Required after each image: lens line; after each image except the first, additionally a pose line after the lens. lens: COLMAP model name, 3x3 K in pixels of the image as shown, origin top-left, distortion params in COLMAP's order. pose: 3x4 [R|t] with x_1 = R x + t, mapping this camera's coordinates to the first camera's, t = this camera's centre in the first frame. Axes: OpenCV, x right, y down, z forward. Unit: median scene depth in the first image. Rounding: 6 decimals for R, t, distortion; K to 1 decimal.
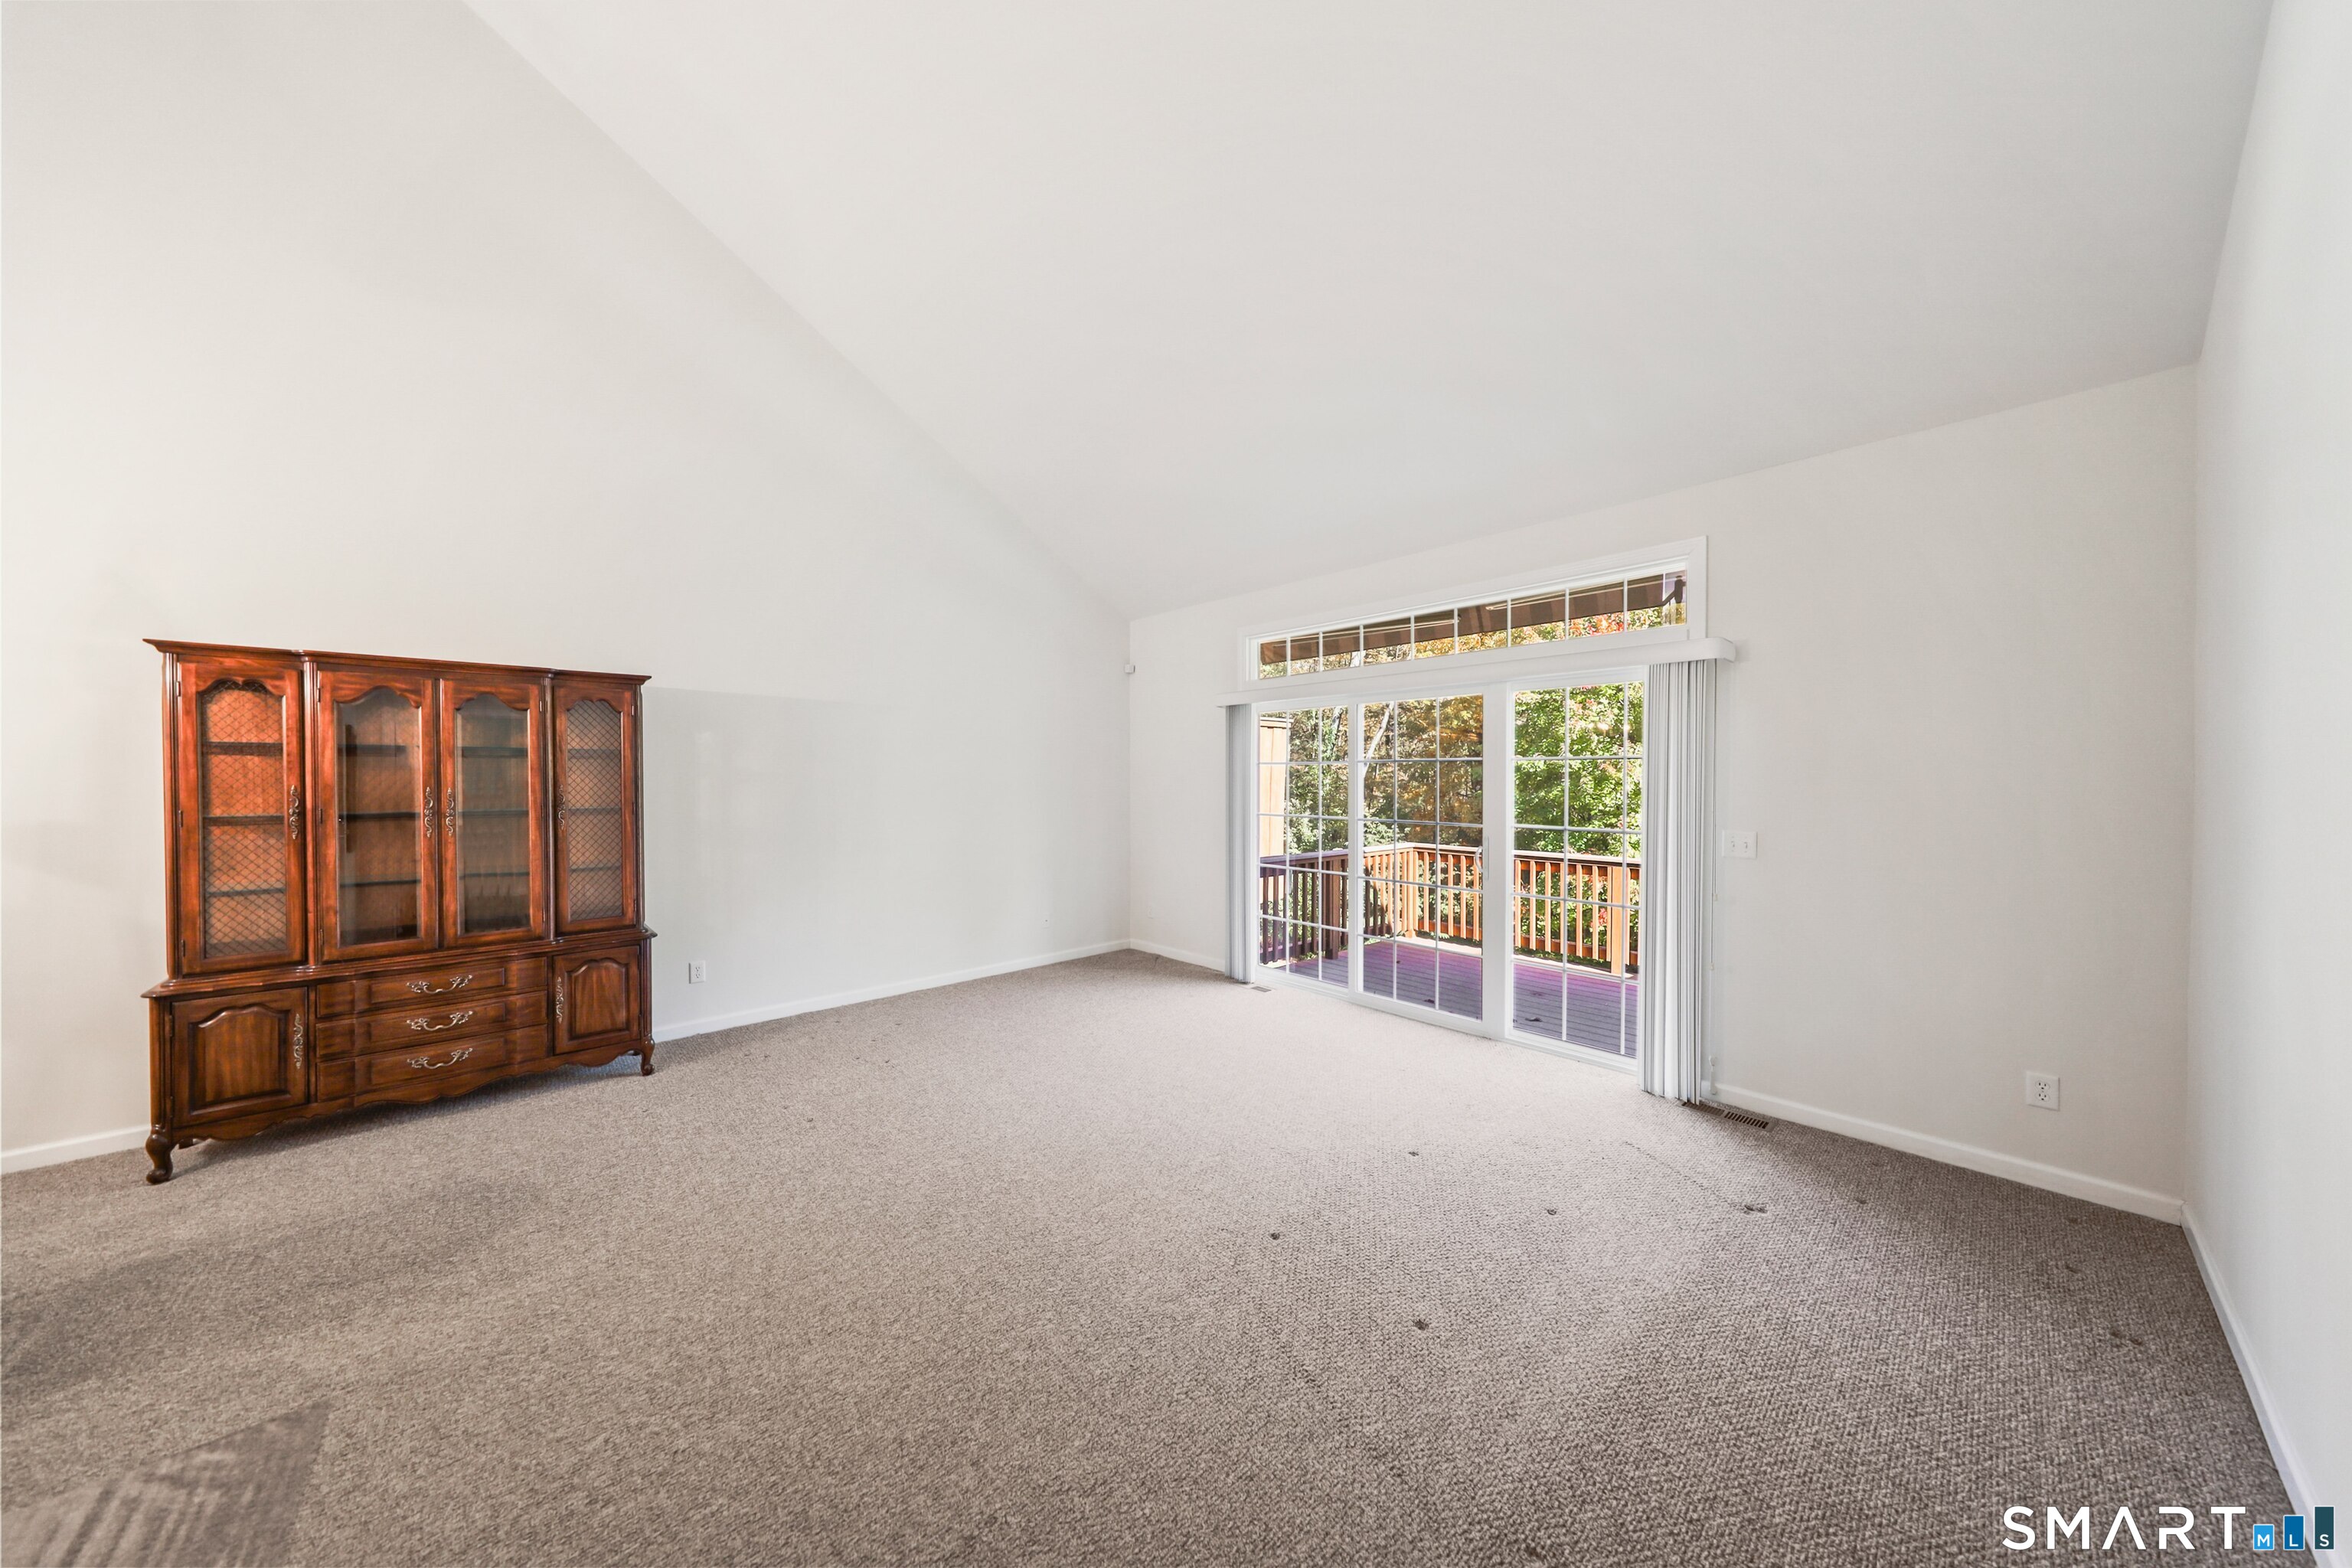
lens RADIAL K [[756.0, 0, 1157.4], [0, 756.0, 783.9], [0, 0, 1]] dist [0.001634, -0.000009]
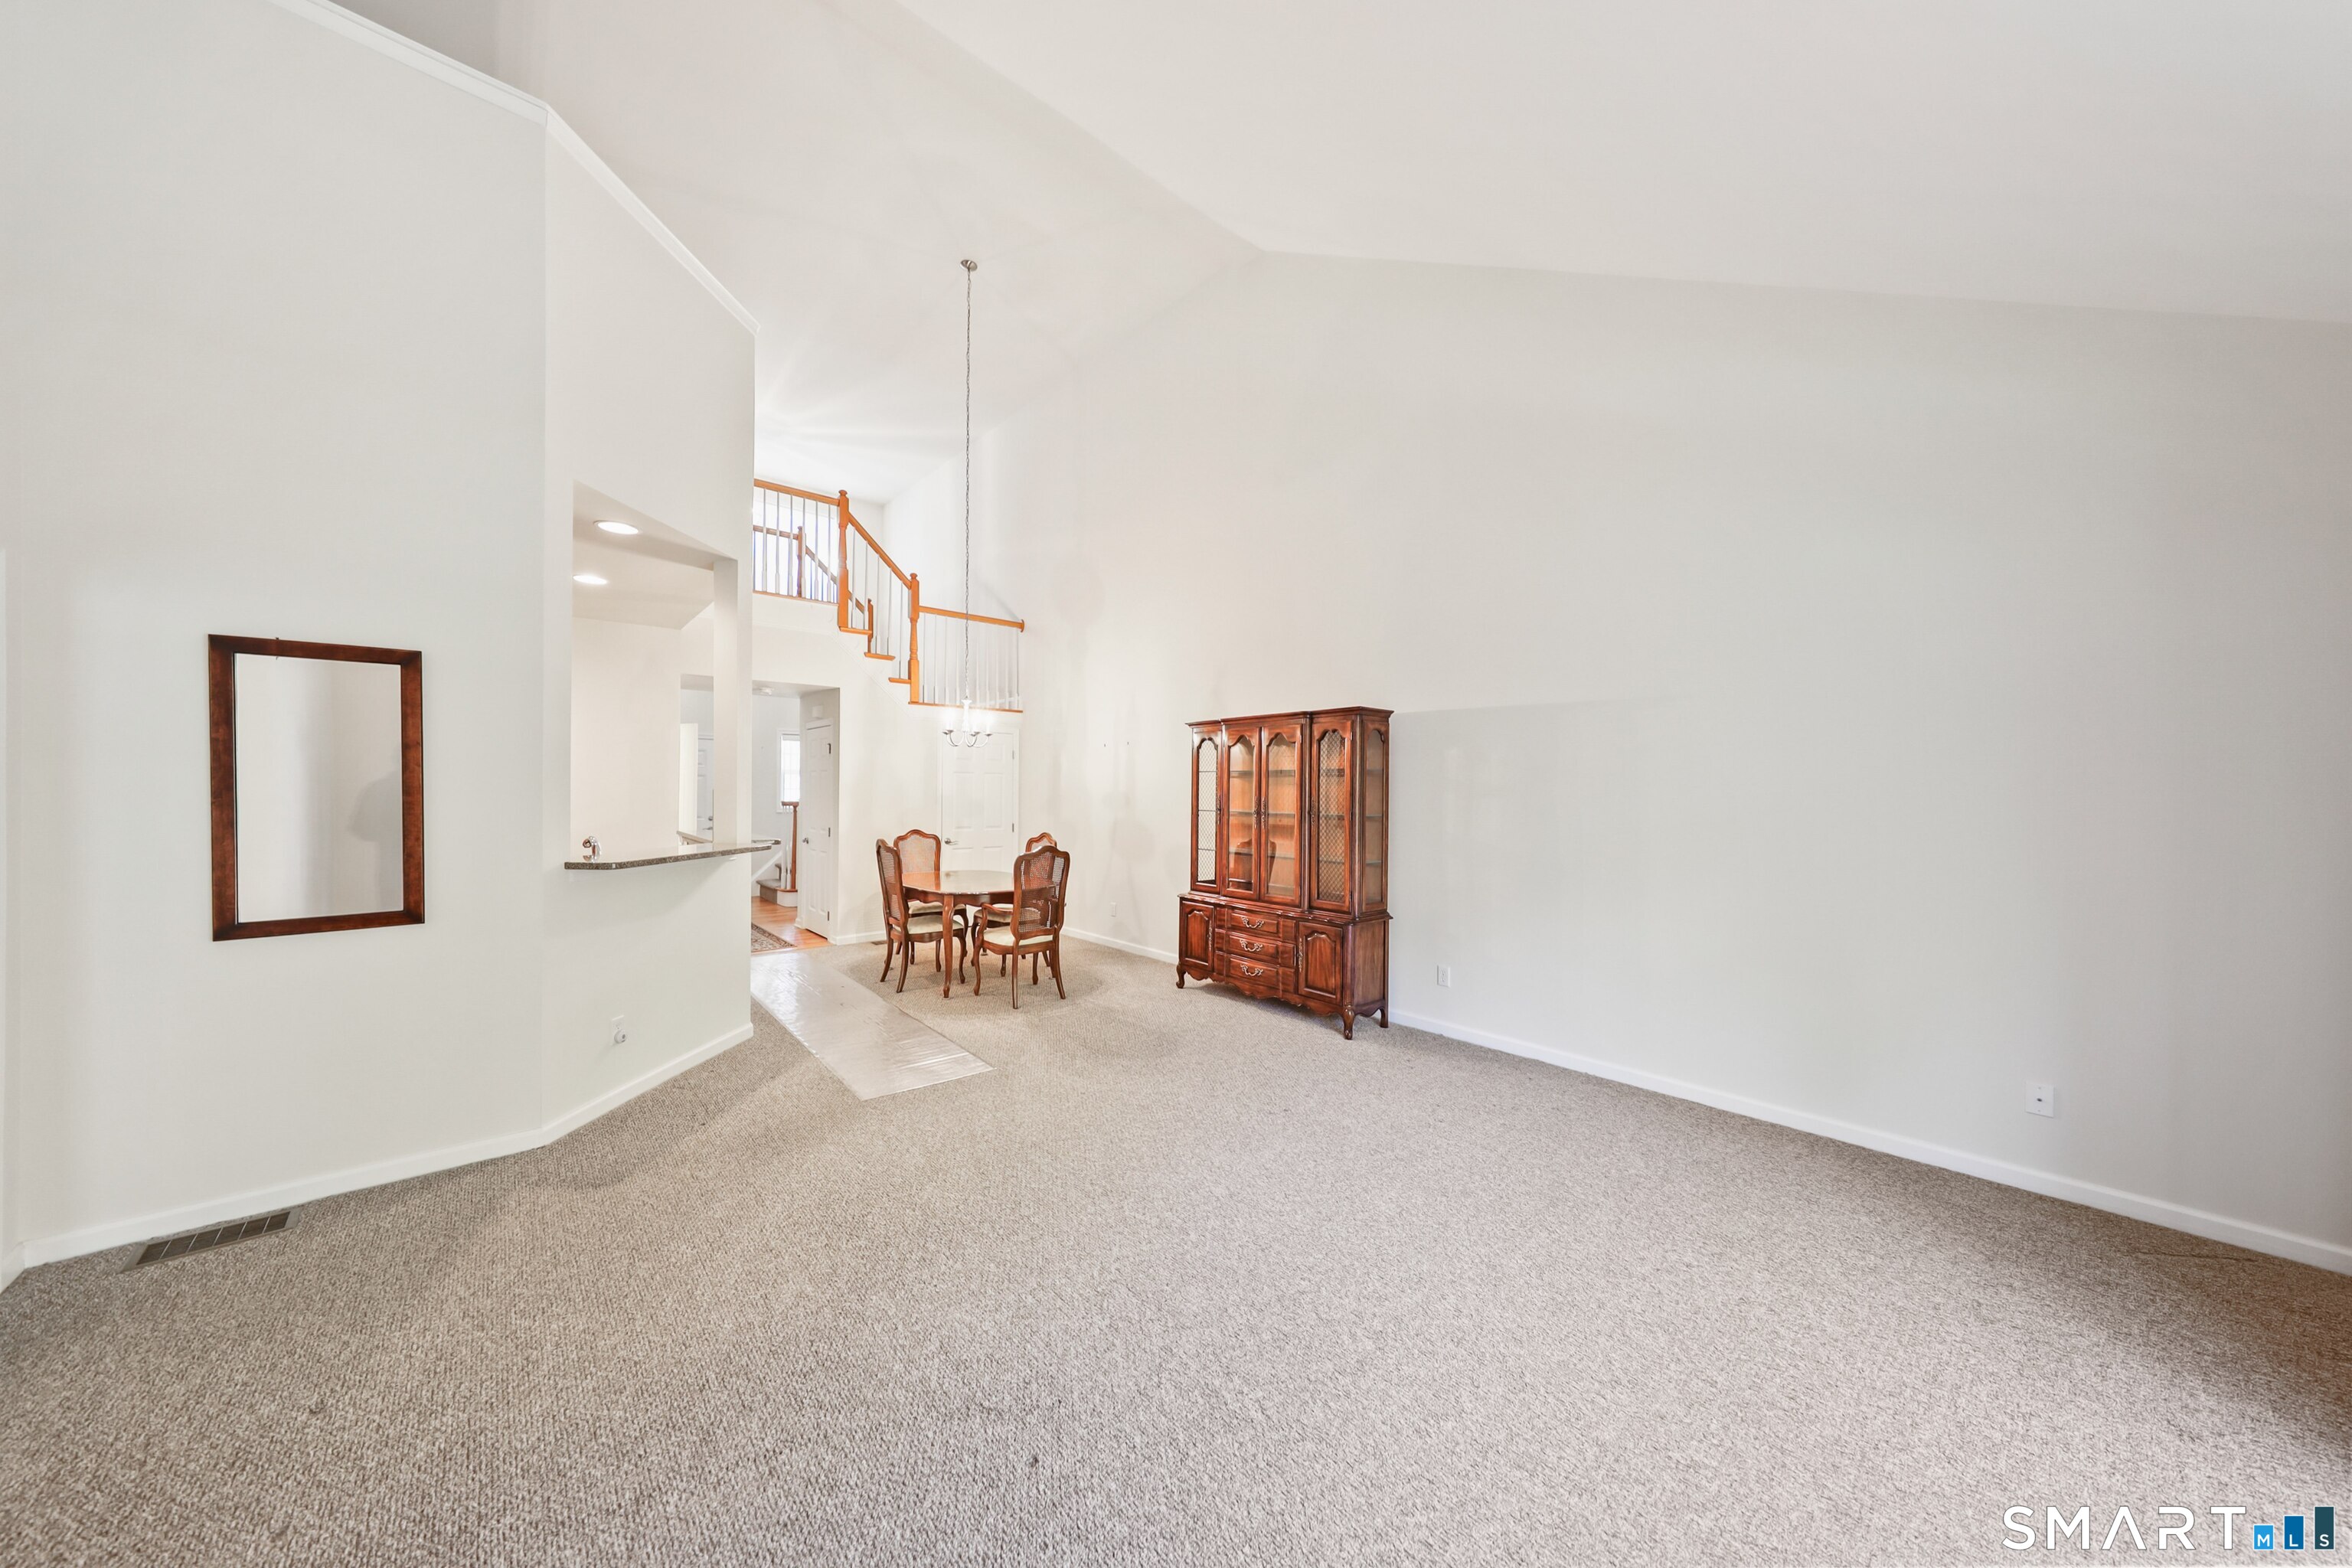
lens RADIAL K [[756.0, 0, 1159.7], [0, 756.0, 766.9], [0, 0, 1]] dist [0.001634, -0.000009]
pose [[-0.007916, -0.025818, -0.999635, 0.626696], [-0.019392, 0.999483, -0.025660, -0.012011], [0.999781, 0.019181, -0.008413, 0.812979]]
